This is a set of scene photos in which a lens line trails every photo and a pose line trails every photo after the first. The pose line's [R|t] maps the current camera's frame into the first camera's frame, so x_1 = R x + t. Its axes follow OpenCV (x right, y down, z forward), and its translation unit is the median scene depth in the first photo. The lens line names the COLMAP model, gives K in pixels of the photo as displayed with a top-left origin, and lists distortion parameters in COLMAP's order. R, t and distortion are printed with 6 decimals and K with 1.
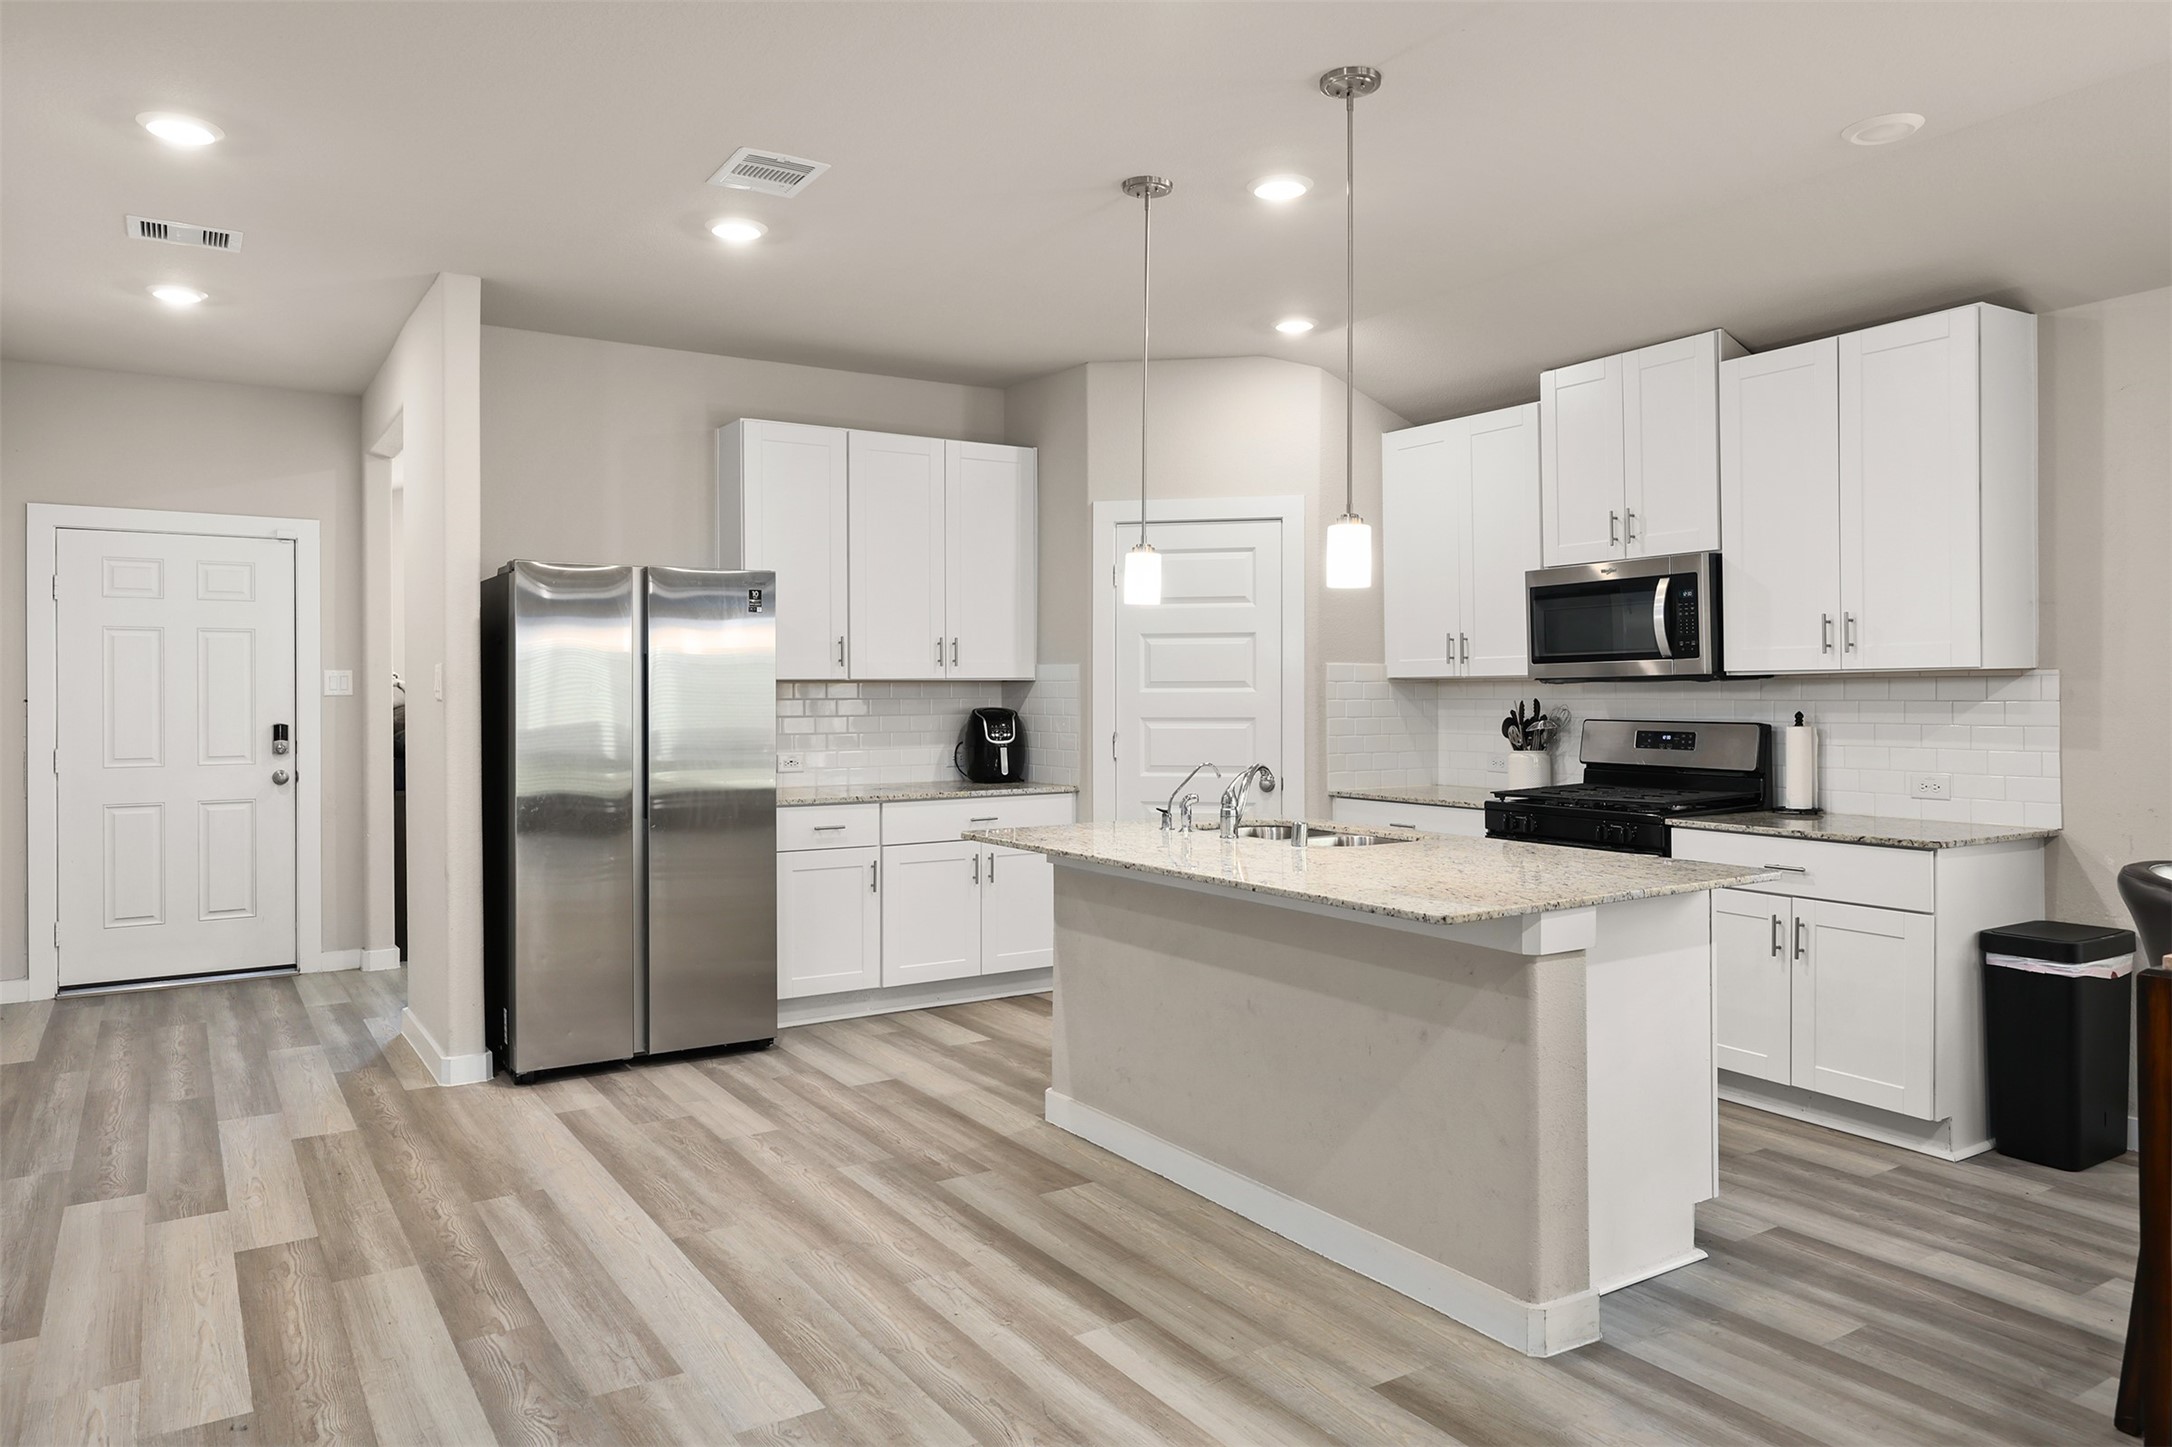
lens RADIAL K [[1437.7, 0, 1103.6], [0, 1437.7, 689.0], [0, 0, 1]] dist [0.007073, 0.001314]
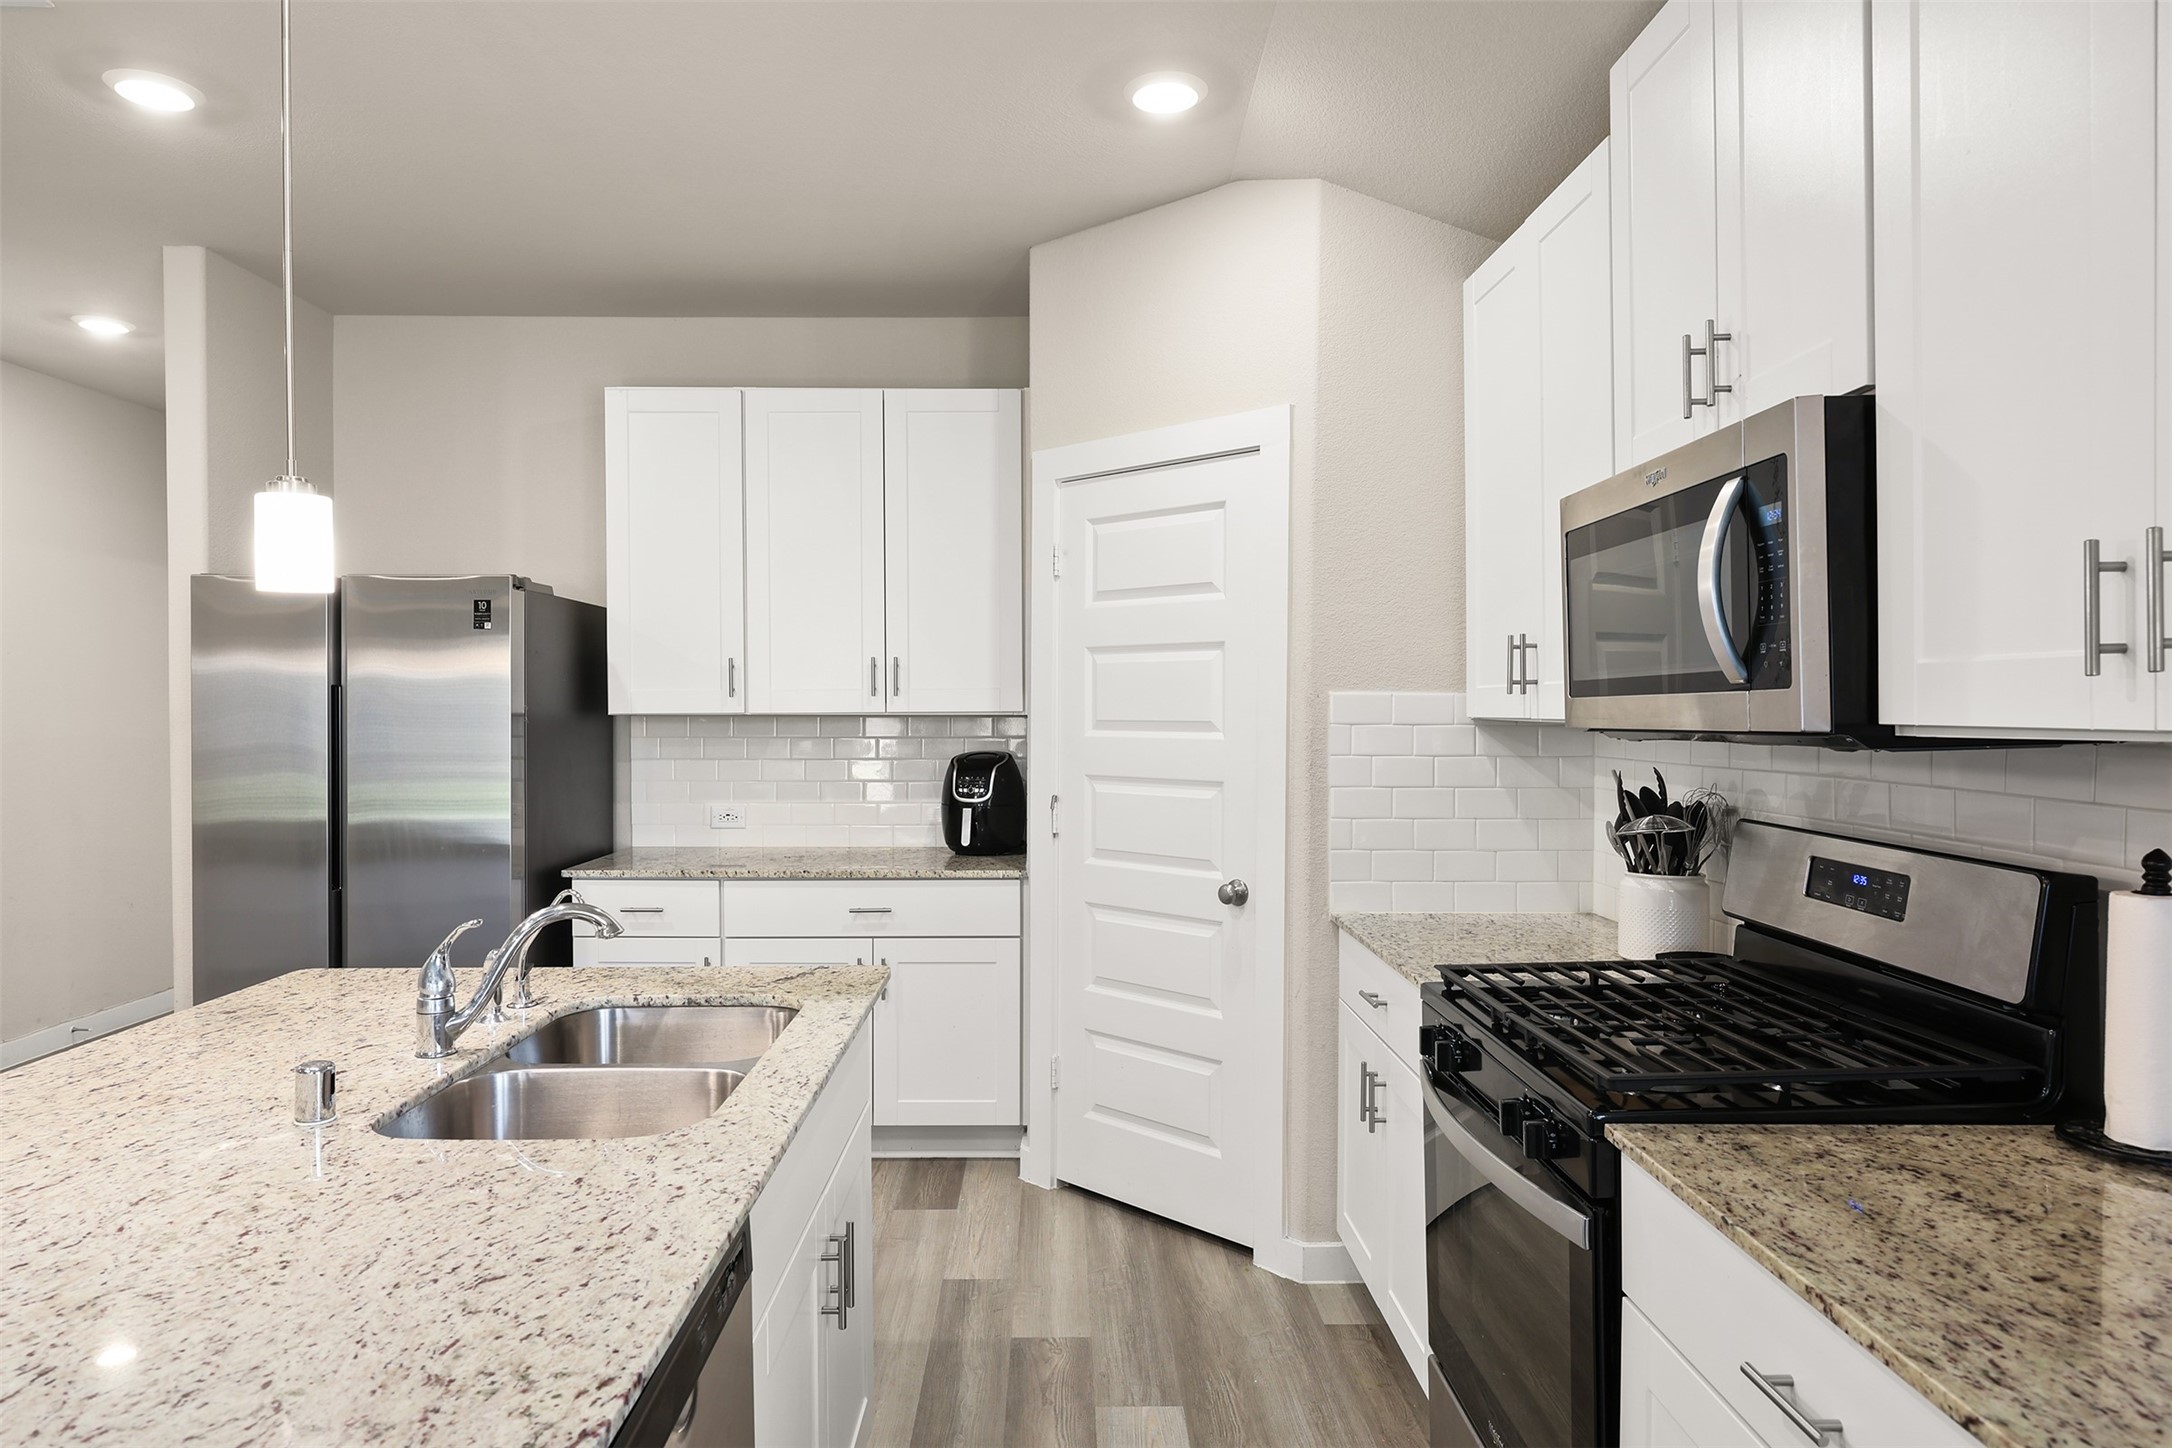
lens RADIAL K [[1312.2, 0, 1086.7], [0, 1312.2, 727.1], [0, 0, 1]] dist [-0.017536, -0.000436]
pose [[0.849913, 0.015503, -0.526694, 0.361012], [-0.007398, 0.999820, 0.017492, -0.013139], [0.526870, -0.010970, 0.849875, 0.517244]]
